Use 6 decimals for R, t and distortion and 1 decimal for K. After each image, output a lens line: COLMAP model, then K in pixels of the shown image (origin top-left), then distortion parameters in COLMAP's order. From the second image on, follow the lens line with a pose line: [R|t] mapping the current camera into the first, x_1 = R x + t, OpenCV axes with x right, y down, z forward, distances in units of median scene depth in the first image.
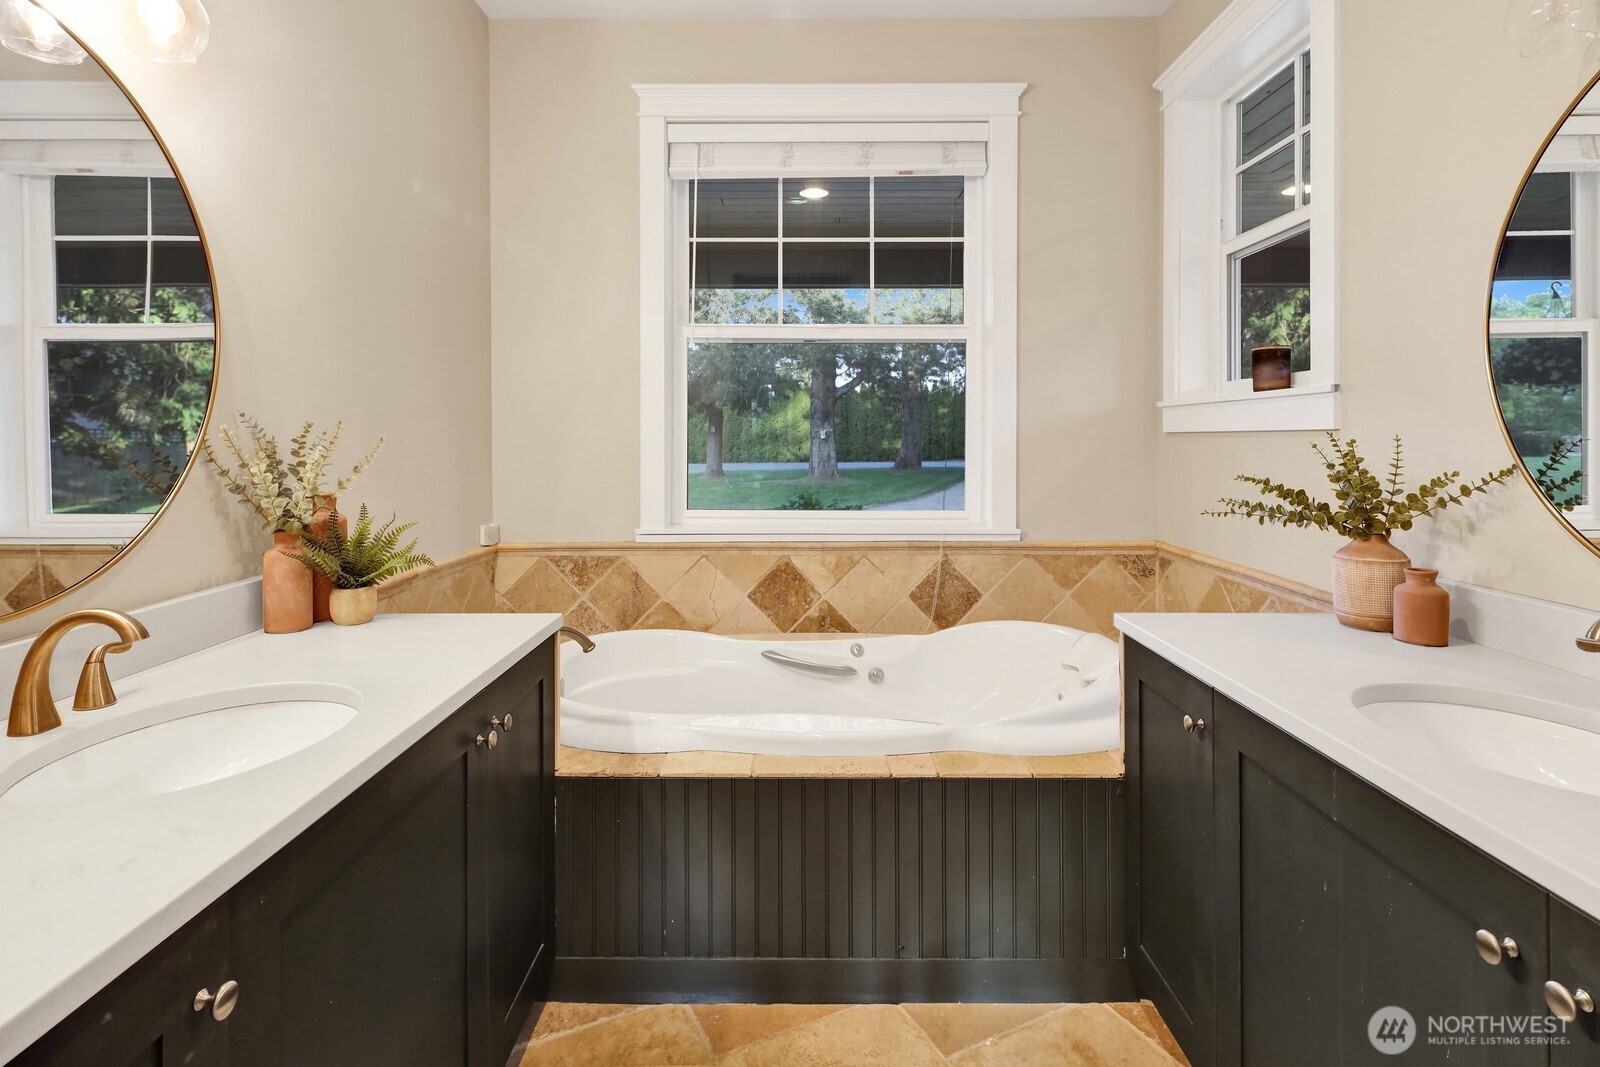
lens RADIAL K [[779.2, 0, 800.0], [0, 779.2, 445.5], [0, 0, 1]] dist [-0.000788, -0.000256]
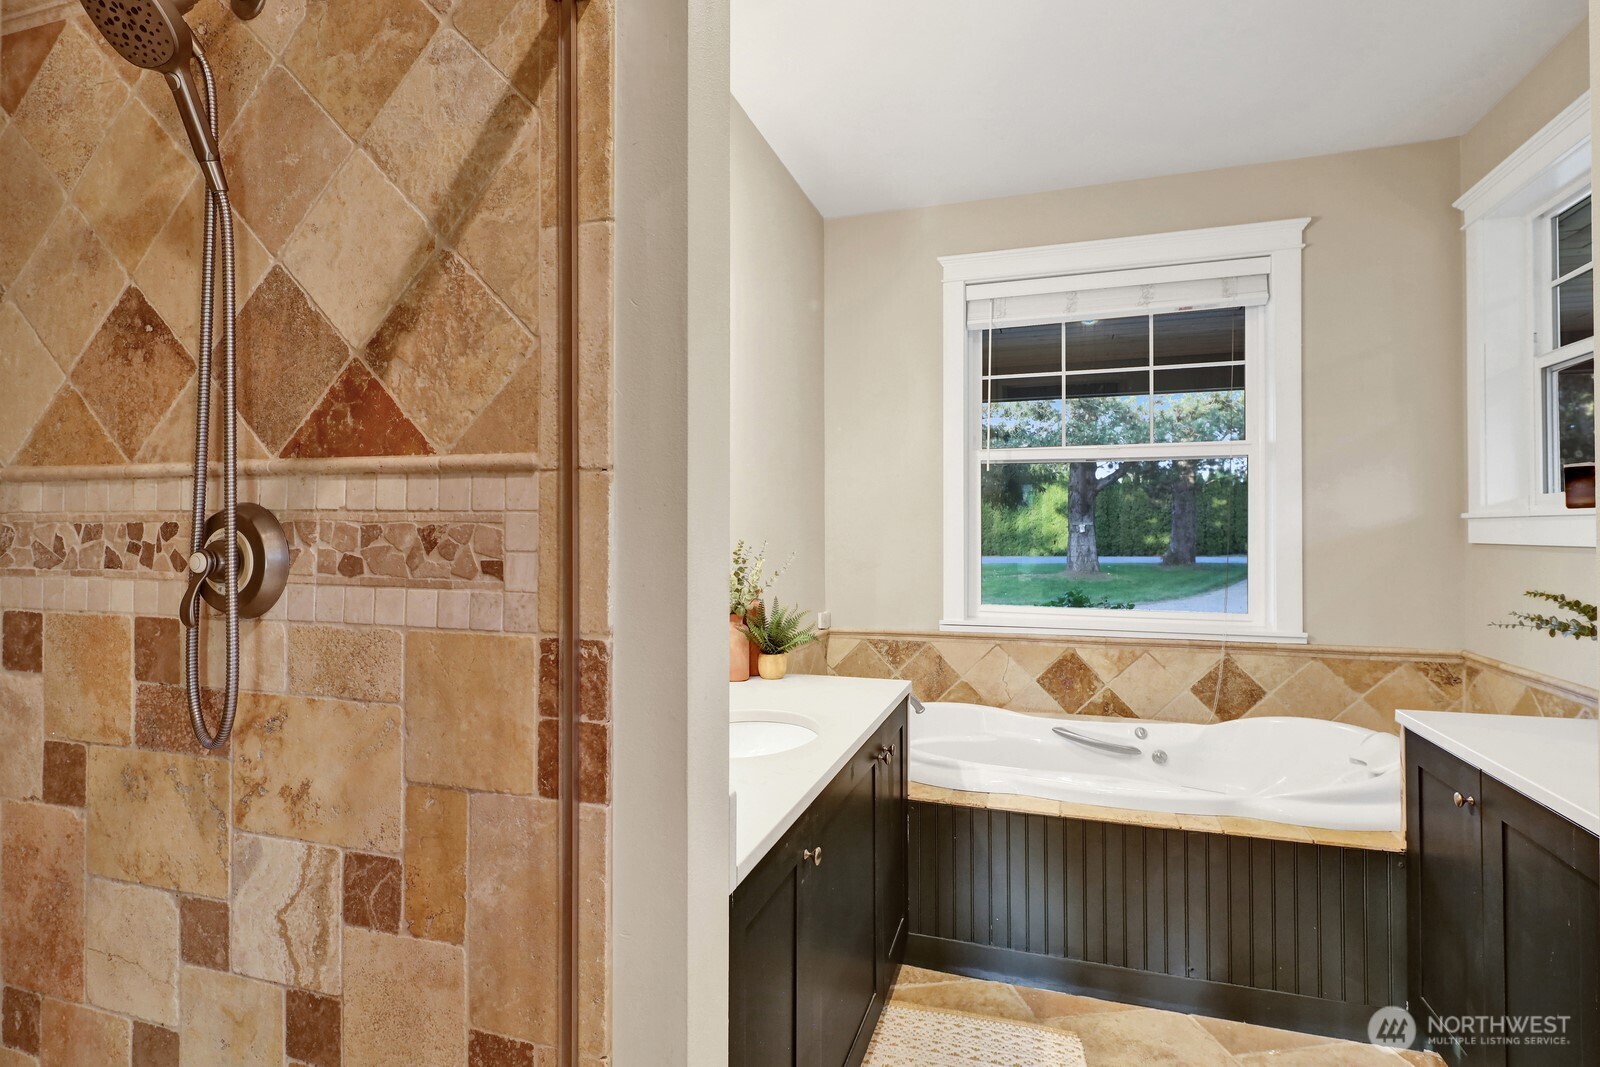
lens RADIAL K [[767.1, 0, 795.2], [0, 767.1, 527.5], [0, 0, 1]] dist [0.002500, -0.001522]
pose [[0.947669, -0.003326, -0.319237, -0.045227], [-0.000854, 0.999916, -0.012954, -0.022886], [0.319253, 0.012548, 0.947586, -0.223250]]
